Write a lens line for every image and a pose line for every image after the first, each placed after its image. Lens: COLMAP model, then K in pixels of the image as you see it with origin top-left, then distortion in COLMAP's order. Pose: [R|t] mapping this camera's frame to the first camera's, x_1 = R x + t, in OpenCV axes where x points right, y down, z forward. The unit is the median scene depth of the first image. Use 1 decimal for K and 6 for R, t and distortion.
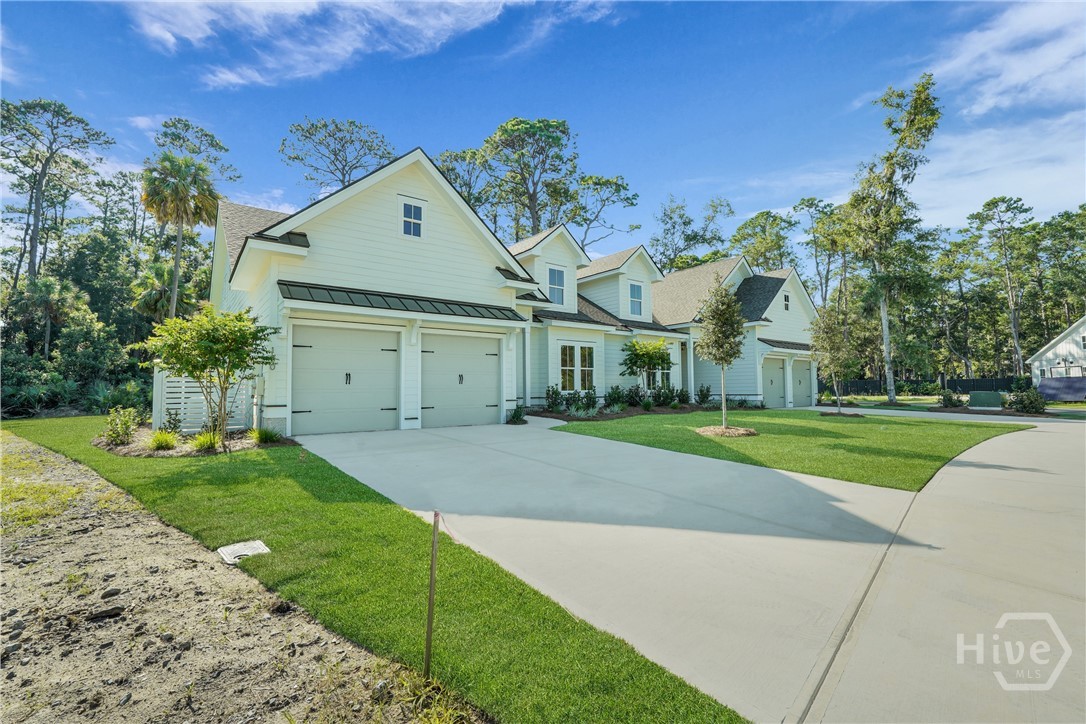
lens RADIAL K [[497.3, 0, 535.7], [0, 497.3, 363.1], [0, 0, 1]] dist [0.000348, 0.013744]
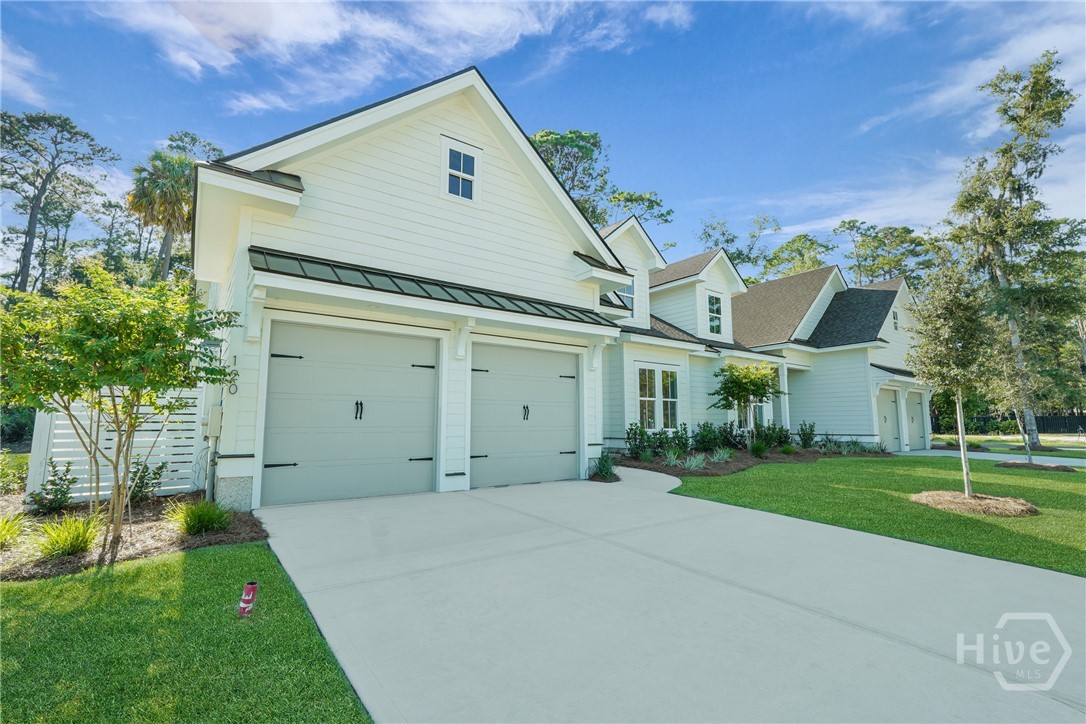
lens RADIAL K [[470.7, 0, 520.6], [0, 470.7, 361.7], [0, 0, 1]] dist [0.001452, 0.011151]
pose [[0.999702, 0.004820, -0.023930, -0.091997], [-0.006580, 0.997235, -0.074021, 0.007015], [0.023507, 0.074157, 0.996969, 0.235082]]
